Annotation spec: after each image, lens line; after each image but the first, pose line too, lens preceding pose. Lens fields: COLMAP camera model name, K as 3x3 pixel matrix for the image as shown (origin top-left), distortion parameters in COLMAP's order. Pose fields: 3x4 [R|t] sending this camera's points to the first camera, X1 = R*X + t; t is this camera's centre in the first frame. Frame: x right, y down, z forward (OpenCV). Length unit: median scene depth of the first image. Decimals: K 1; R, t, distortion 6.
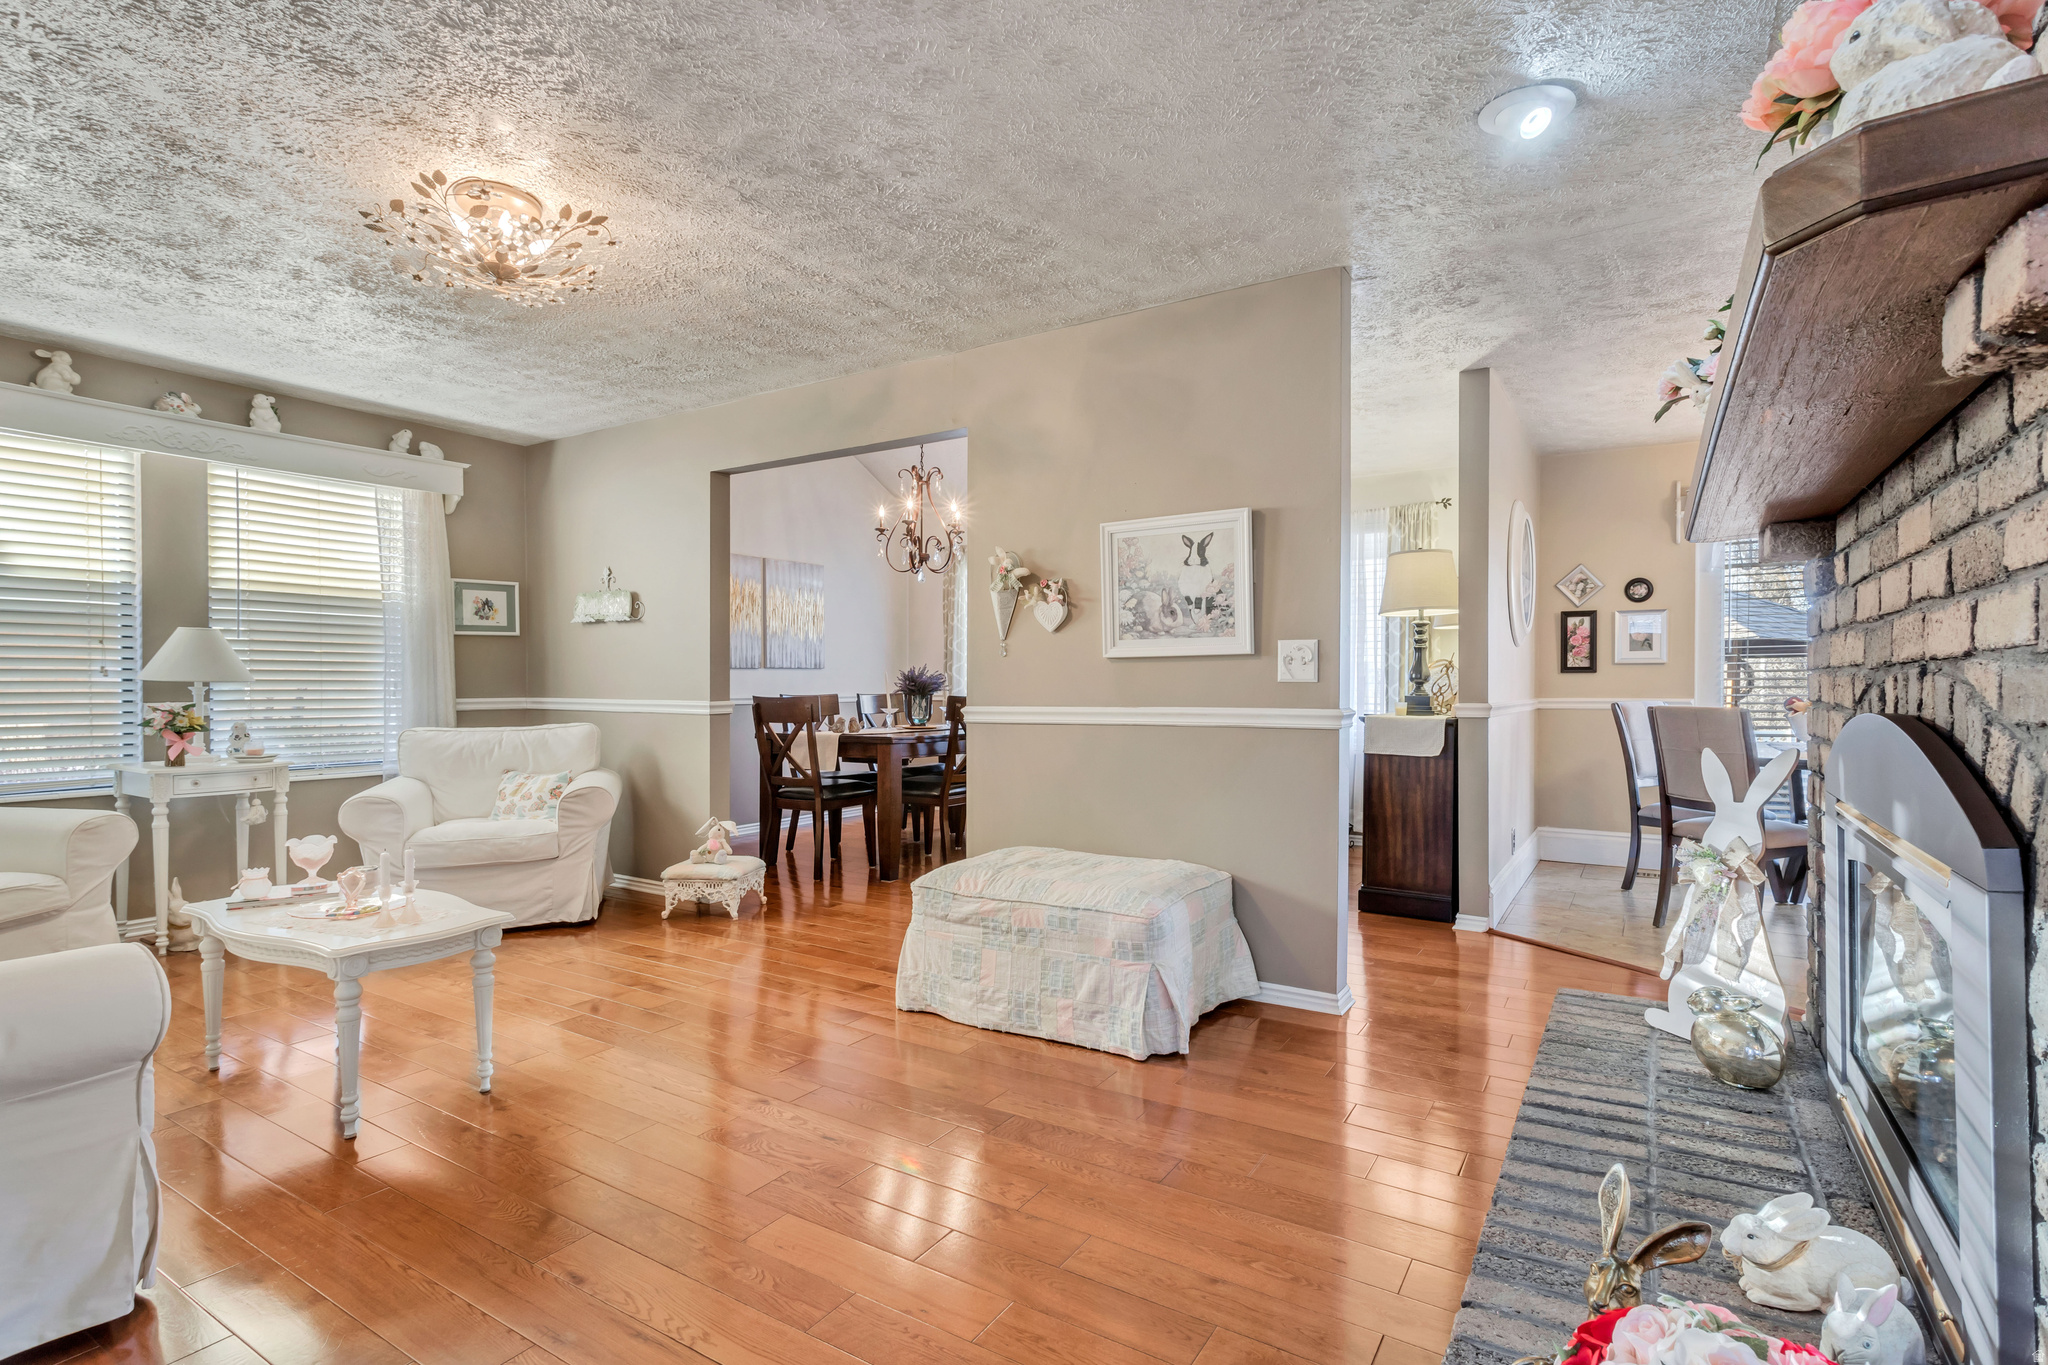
lens RADIAL K [[979.7, 0, 1025.1], [0, 979.7, 684.6], [0, 0, 1]] dist [0.011337, 0.000311]
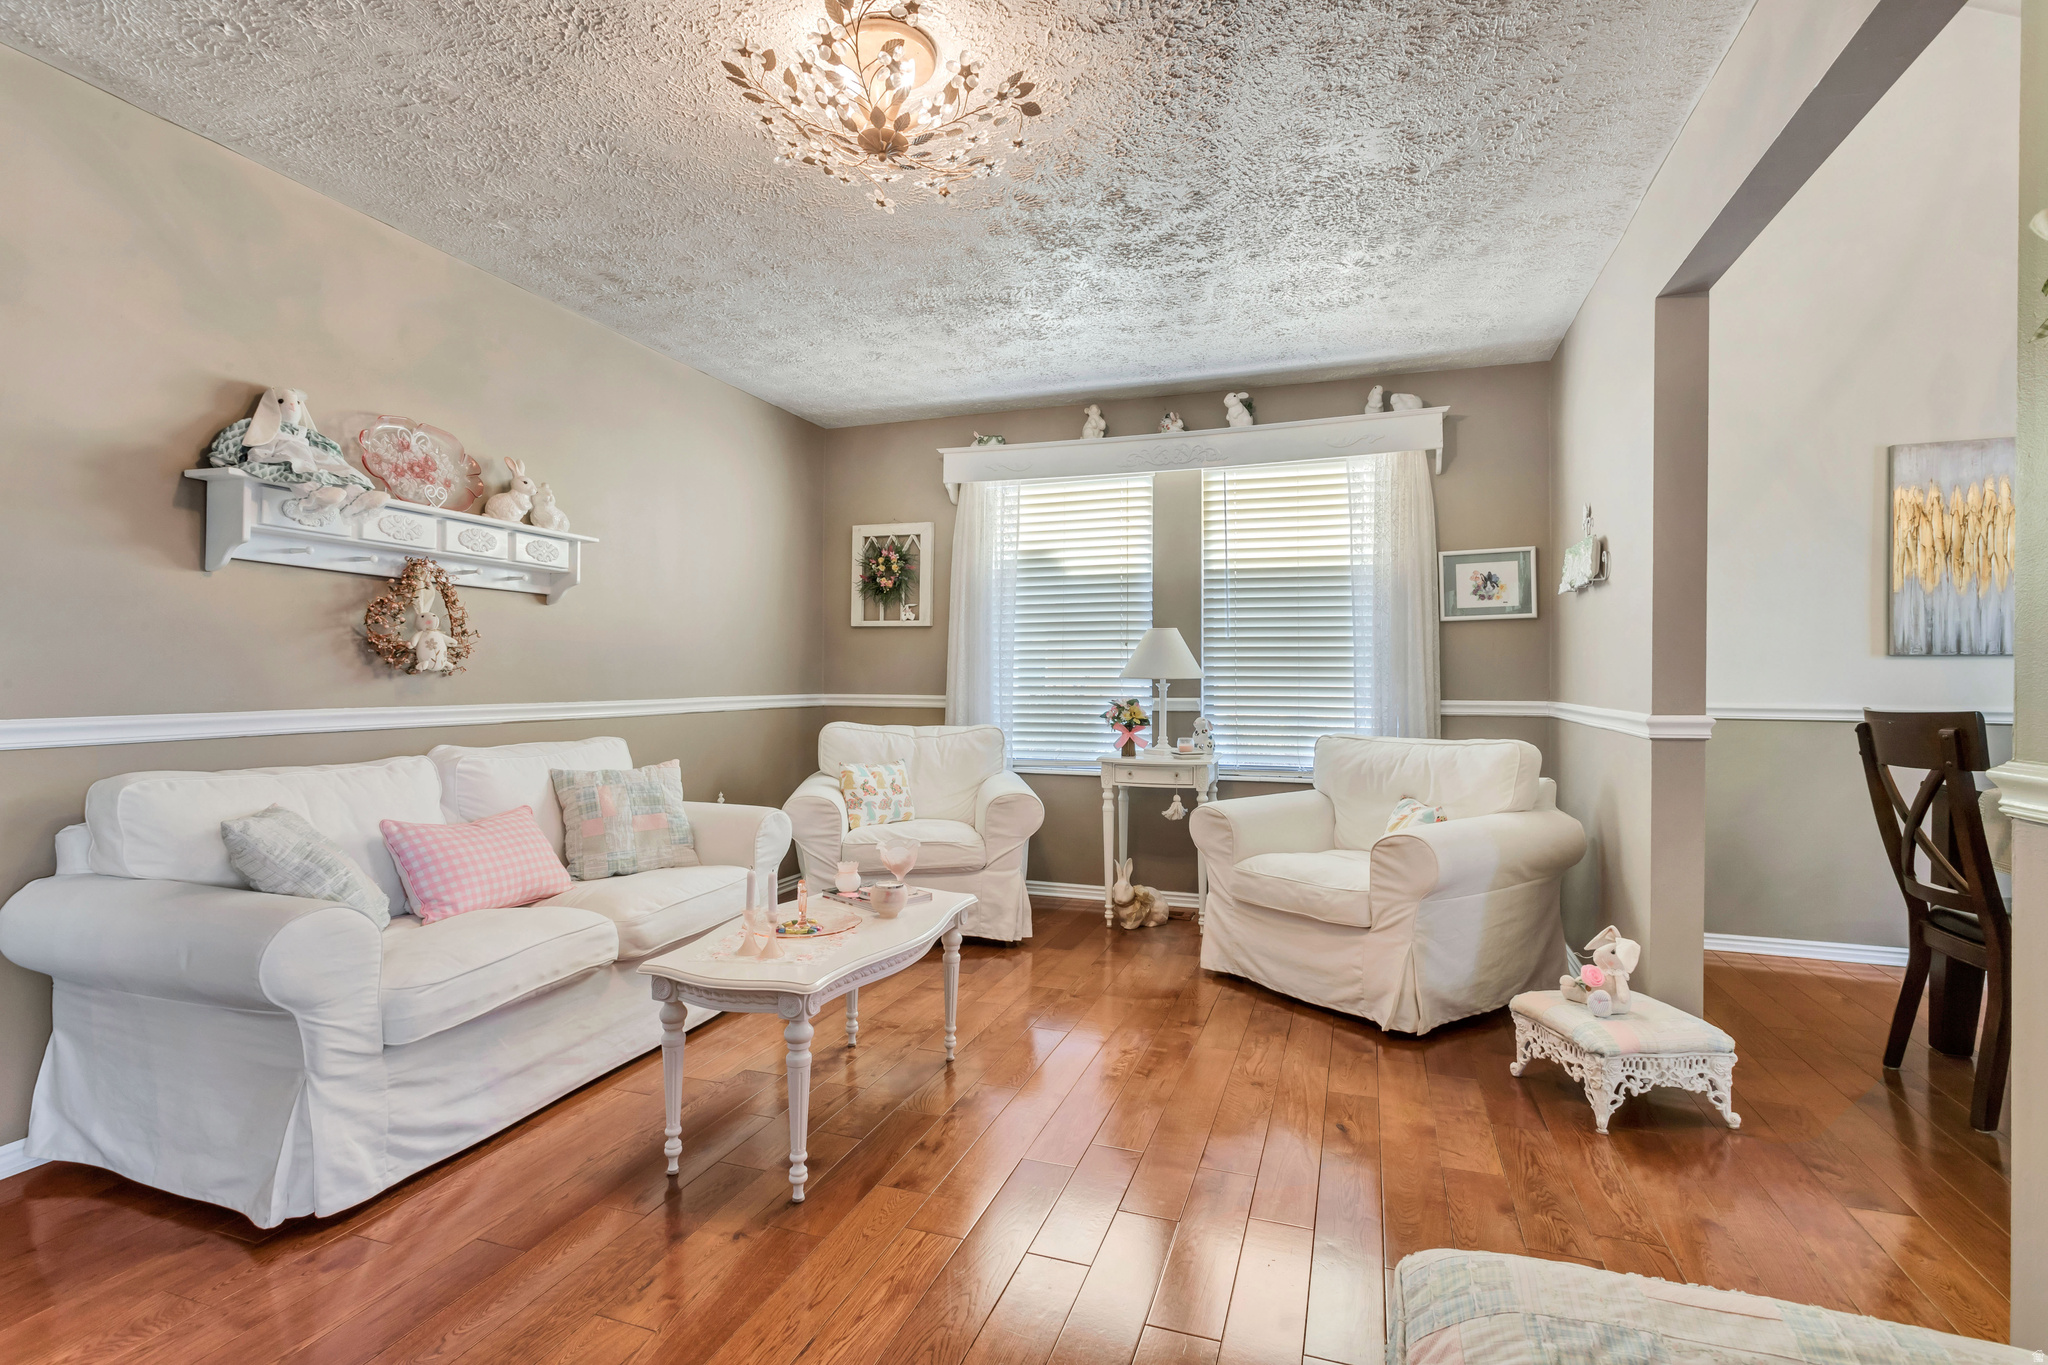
lens RADIAL K [[979.7, 0, 1021.9], [0, 979.7, 676.9], [0, 0, 1]] dist [0.011337, 0.000311]
pose [[0.226690, -0.003140, -0.973962, 0.149876], [-0.005514, 0.999975, -0.004508, 0.000372], [0.973951, 0.006392, 0.226666, 0.575151]]
